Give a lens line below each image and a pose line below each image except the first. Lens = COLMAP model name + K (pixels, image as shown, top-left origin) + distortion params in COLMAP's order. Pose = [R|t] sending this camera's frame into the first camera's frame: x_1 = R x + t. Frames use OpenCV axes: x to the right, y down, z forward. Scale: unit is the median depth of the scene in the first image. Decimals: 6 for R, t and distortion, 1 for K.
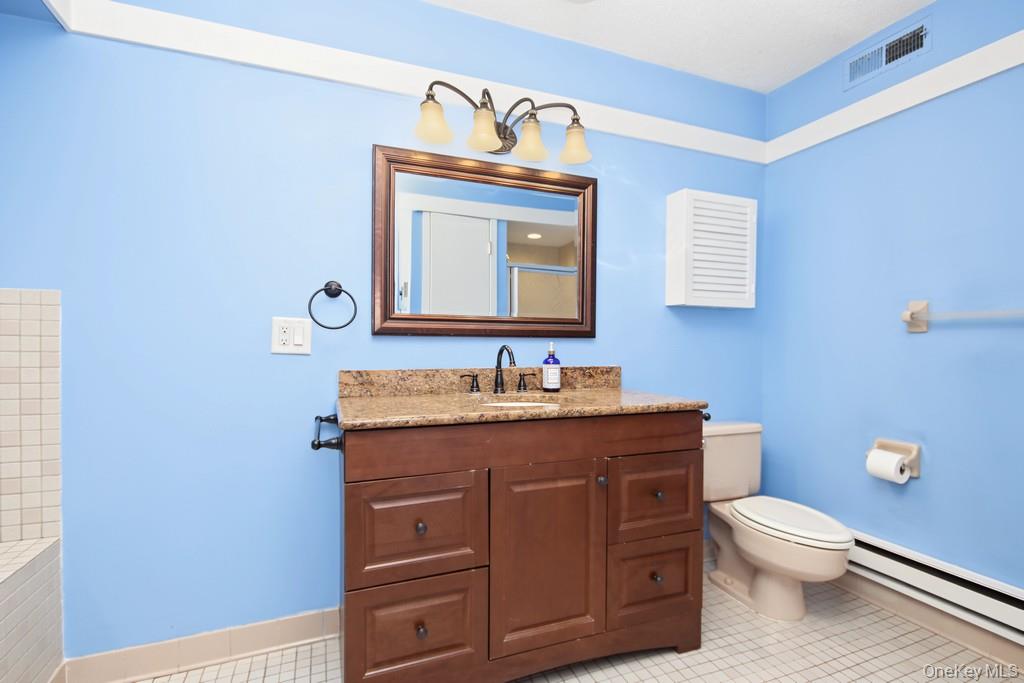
lens RADIAL K [[479.4, 0, 518.4], [0, 479.4, 340.2], [0, 0, 1]] dist [0.009101, -0.000739]
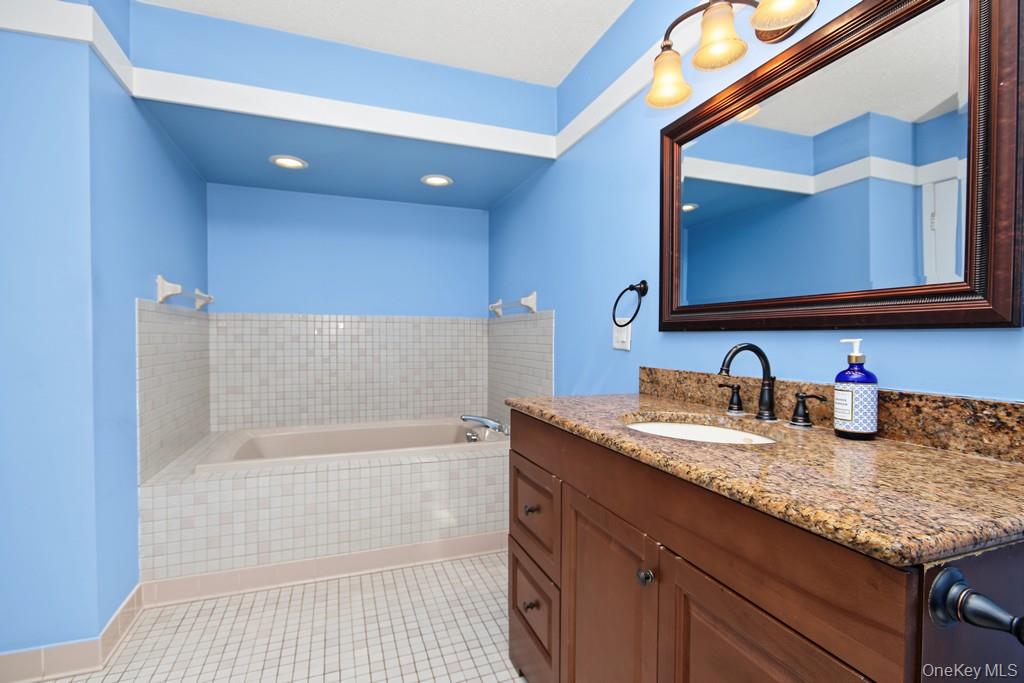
lens RADIAL K [[479.4, 0, 518.2], [0, 479.4, 336.9], [0, 0, 1]] dist [0.009101, -0.000739]
pose [[-0.009469, -0.009136, -0.999913, 0.586233], [-0.005209, 0.999945, -0.009087, 0.009165], [0.999942, 0.005122, -0.009516, 0.667222]]
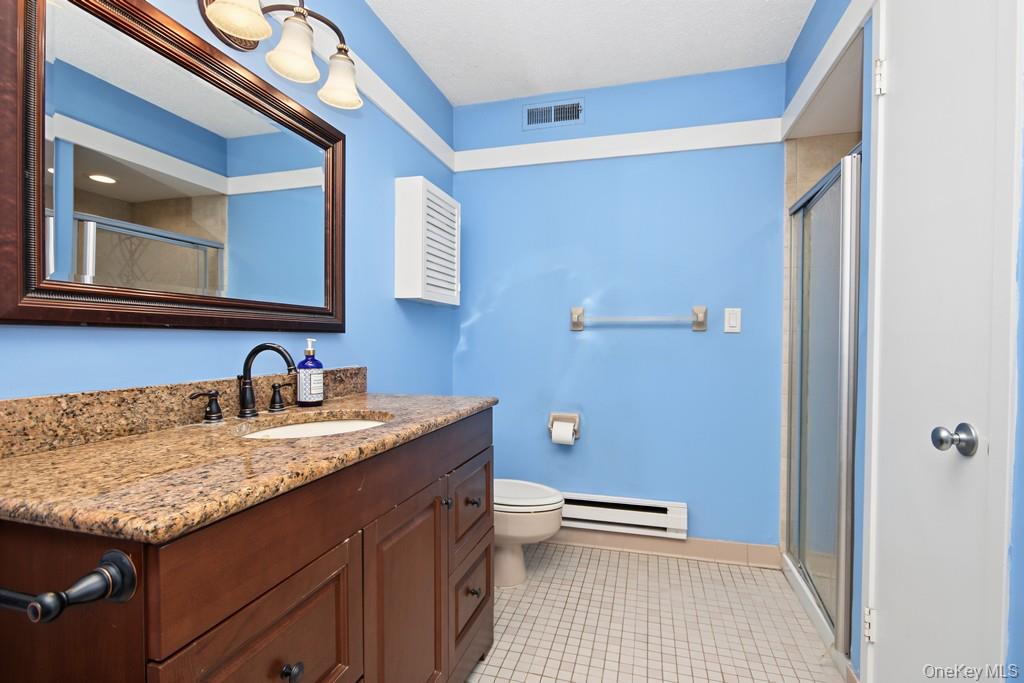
lens RADIAL K [[479.4, 0, 510.1], [0, 479.4, 342.1], [0, 0, 1]] dist [0.009101, -0.000739]
pose [[0.615110, -0.007667, 0.788404, -0.330059], [-0.003013, 0.999923, 0.012075, -0.000189], [-0.788436, -0.009803, 0.615039, 0.311606]]
